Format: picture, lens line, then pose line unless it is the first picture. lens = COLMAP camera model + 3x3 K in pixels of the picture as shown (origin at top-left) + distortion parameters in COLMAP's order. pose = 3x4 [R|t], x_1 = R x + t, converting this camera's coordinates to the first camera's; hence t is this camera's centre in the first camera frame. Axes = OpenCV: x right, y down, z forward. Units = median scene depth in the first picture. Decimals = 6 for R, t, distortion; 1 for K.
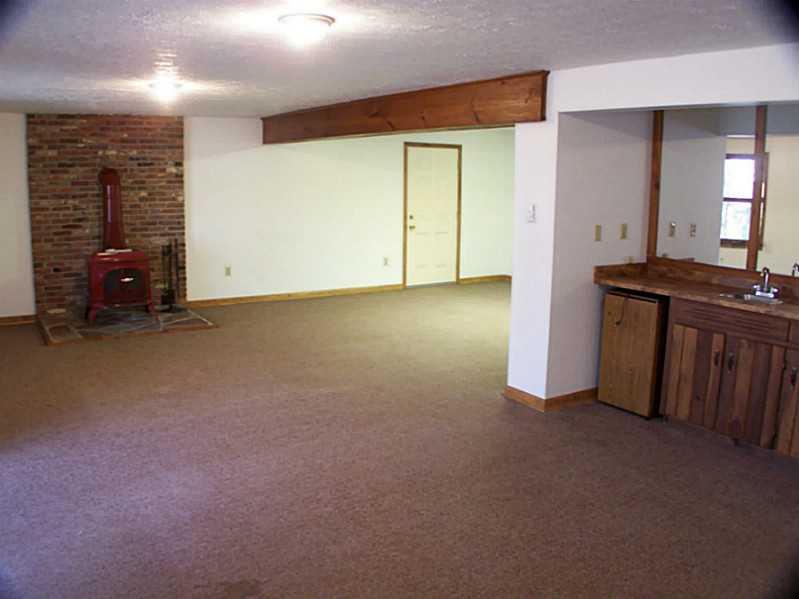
lens RADIAL K [[693.6, 0, 396.7], [0, 693.6, 304.1], [0, 0, 1]] dist [-0.238626, 0.094654]
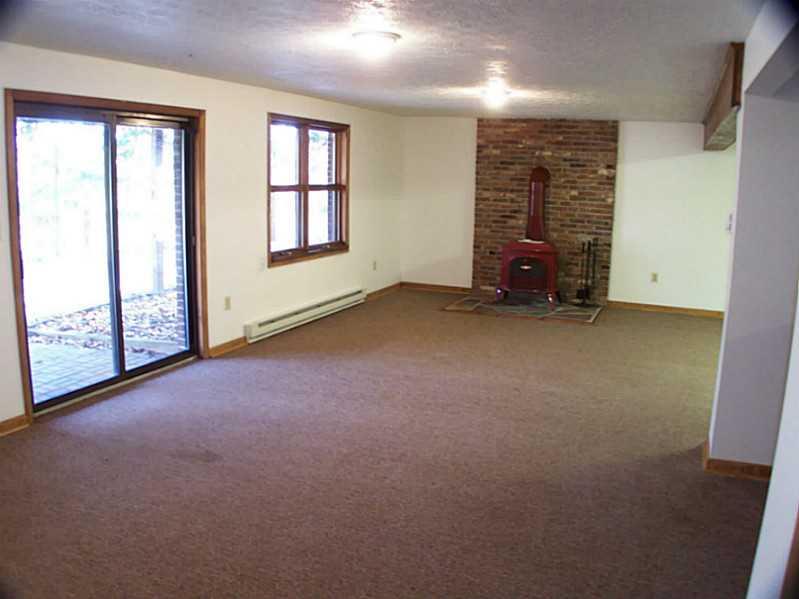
lens RADIAL K [[693.6, 0, 396.7], [0, 693.6, 304.1], [0, 0, 1]] dist [-0.238626, 0.094654]
pose [[0.562993, 0.149098, -0.812901, 0.386984], [-0.162706, 0.984338, 0.067857, -0.017950], [0.810287, 0.094061, 0.578435, 0.163129]]
